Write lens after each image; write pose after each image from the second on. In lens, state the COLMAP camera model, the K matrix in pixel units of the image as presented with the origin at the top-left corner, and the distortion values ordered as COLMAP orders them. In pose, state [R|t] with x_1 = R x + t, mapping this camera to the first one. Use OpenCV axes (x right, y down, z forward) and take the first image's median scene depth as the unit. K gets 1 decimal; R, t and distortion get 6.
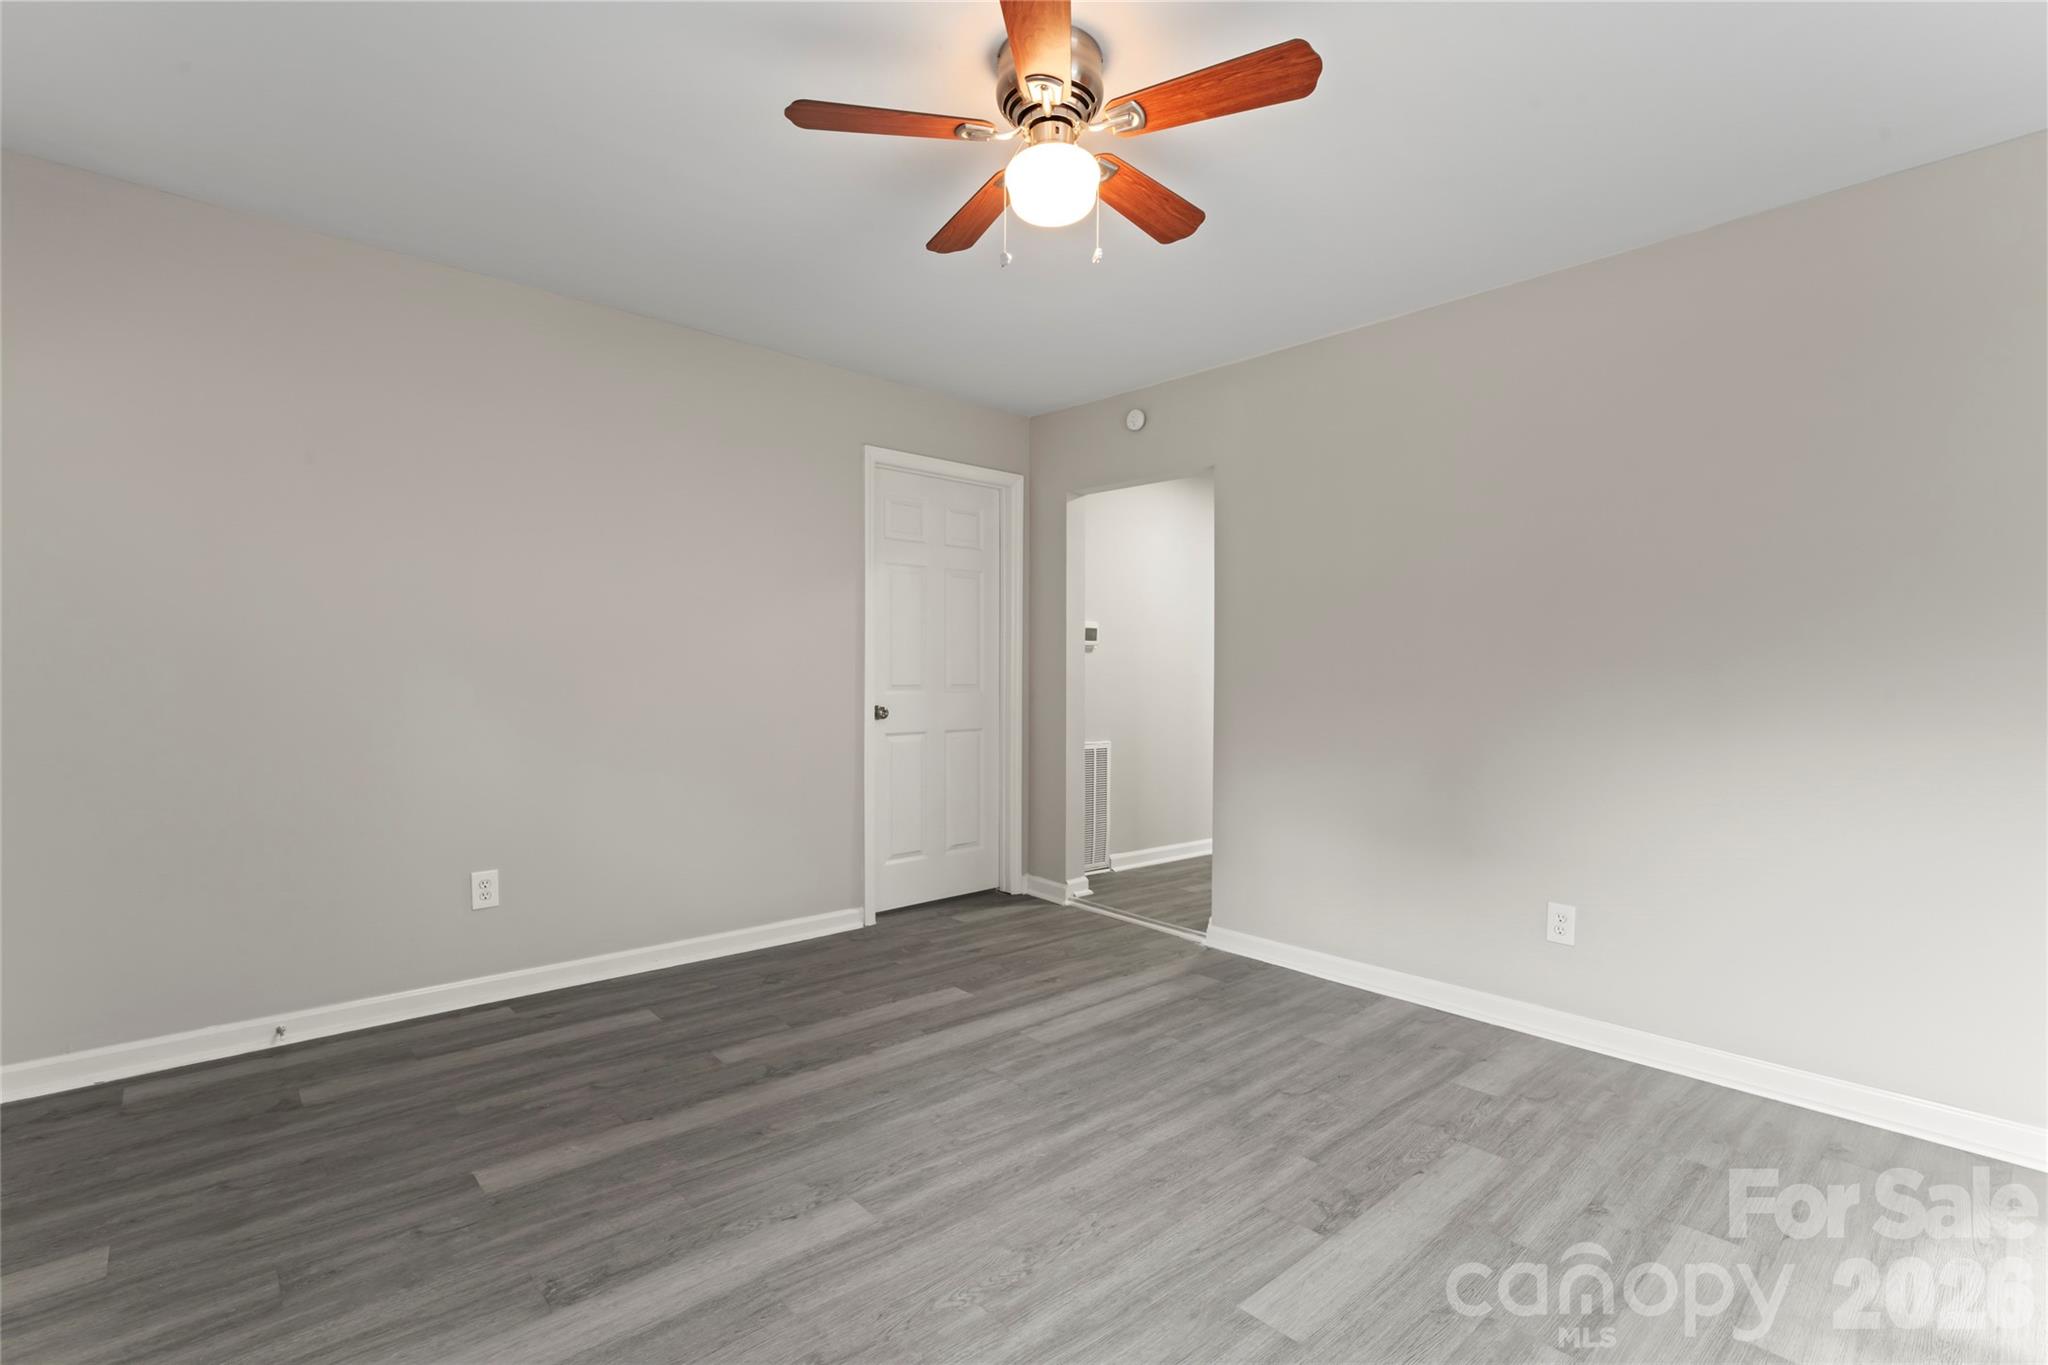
lens RADIAL K [[930.2, 0, 1029.2], [0, 930.2, 677.5], [0, 0, 1]] dist [-0.002288, 0.000487]
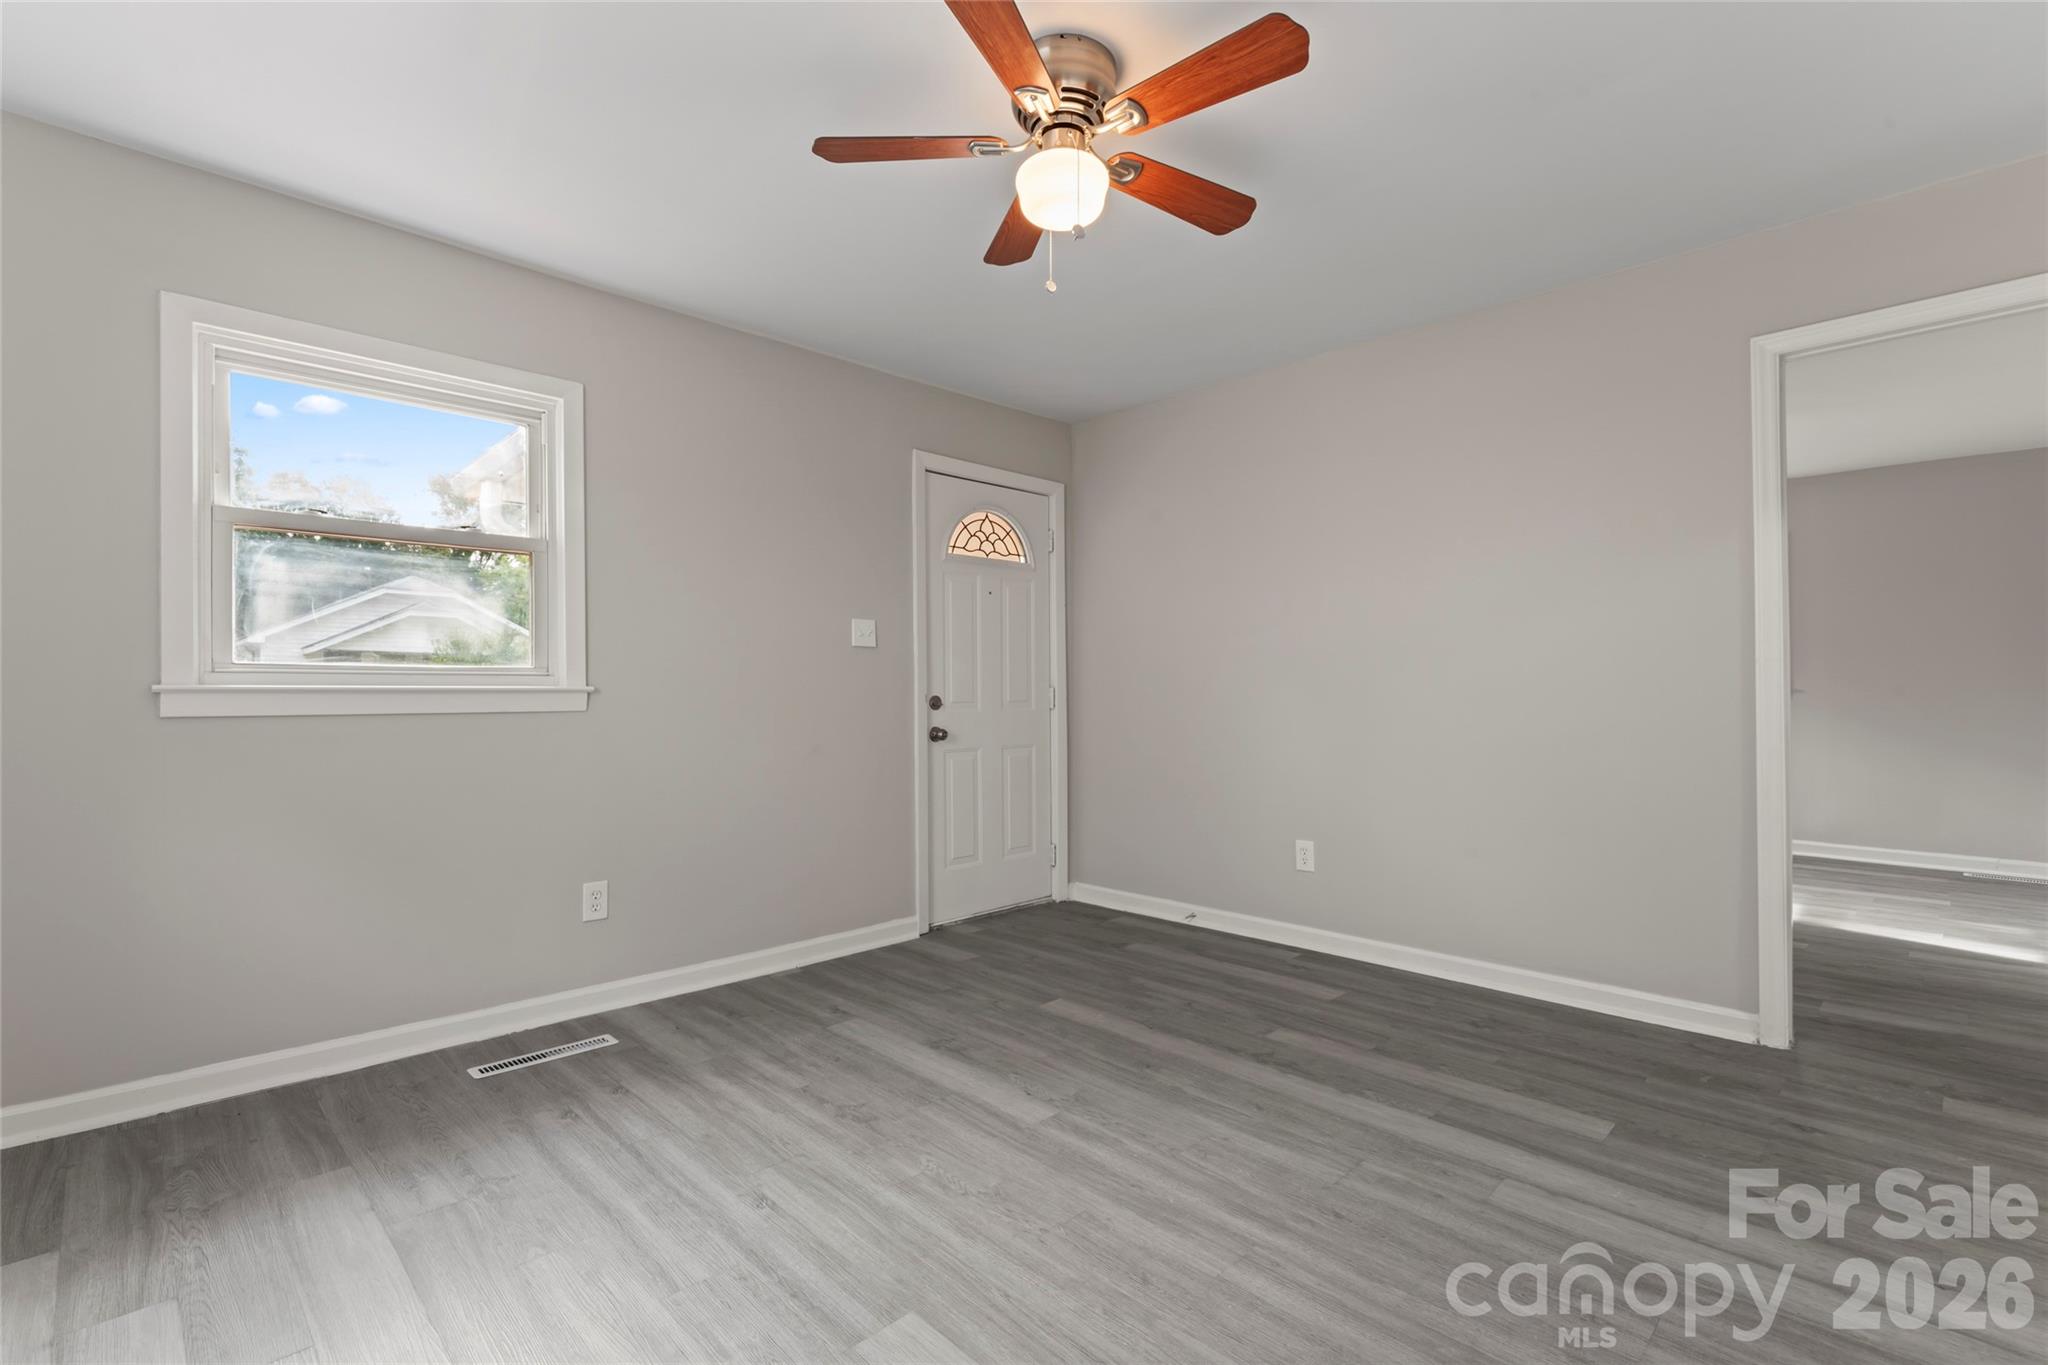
lens RADIAL K [[930.2, 0, 1006.8], [0, 930.2, 687.4], [0, 0, 1]] dist [-0.002288, 0.000487]
pose [[0.034683, -0.008555, -0.999362, 0.749124], [0.004952, 0.999953, -0.008388, 0.014074], [0.999386, -0.004658, 0.034723, 0.656687]]
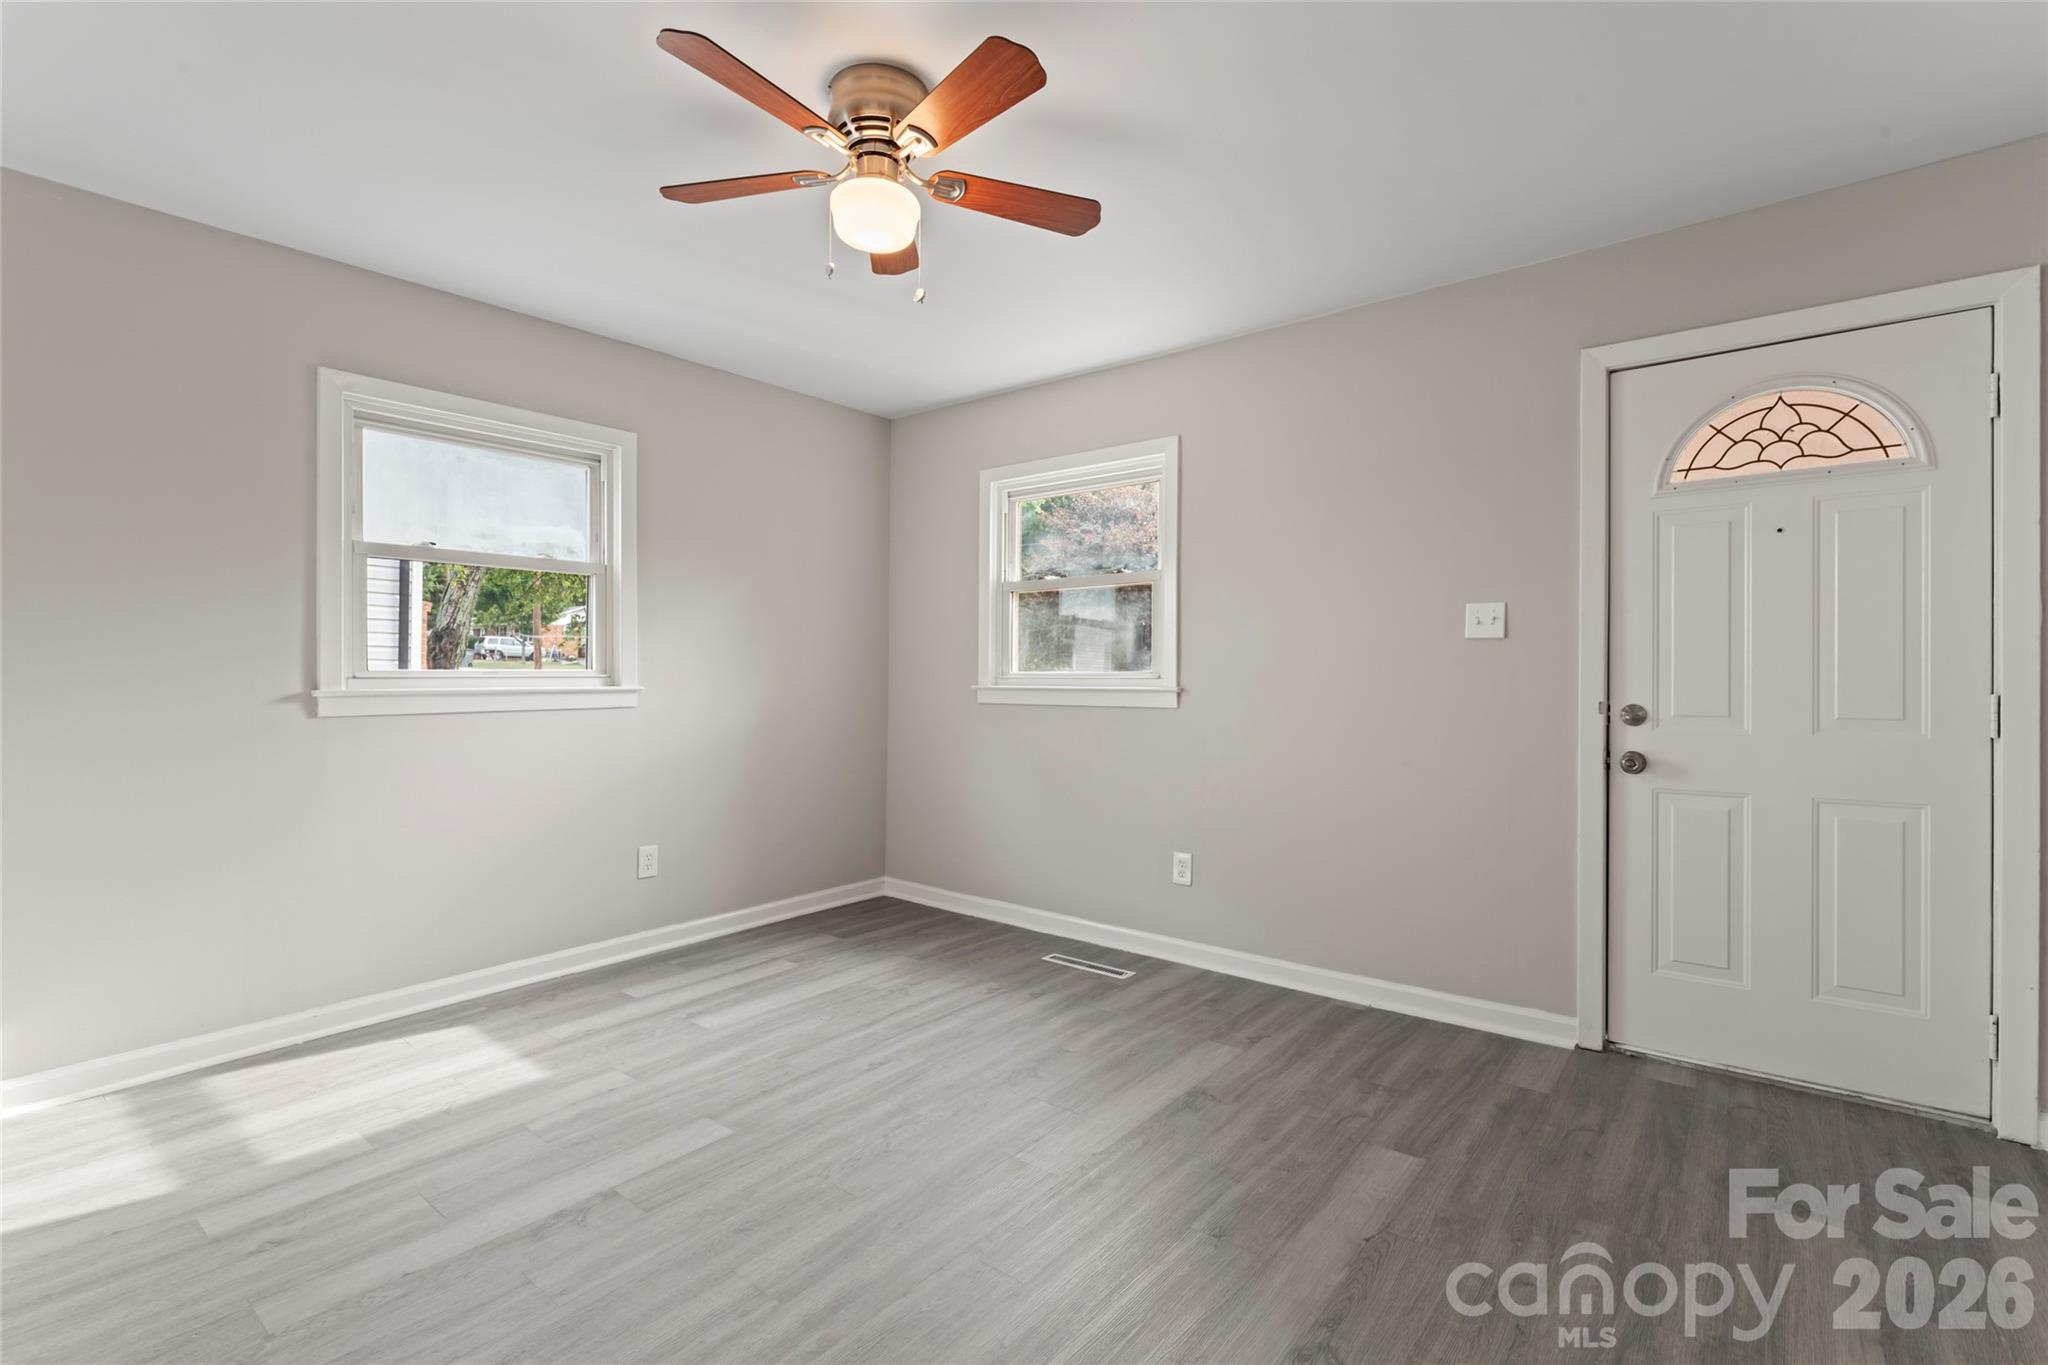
lens RADIAL K [[930.2, 0, 1040.9], [0, 930.2, 689.0], [0, 0, 1]] dist [-0.002288, 0.000487]
pose [[-0.986263, -0.010798, -0.164832, 0.005027], [-0.011167, 0.999937, 0.001313, 0.003070], [0.164807, 0.003135, -0.986321, 1.504996]]
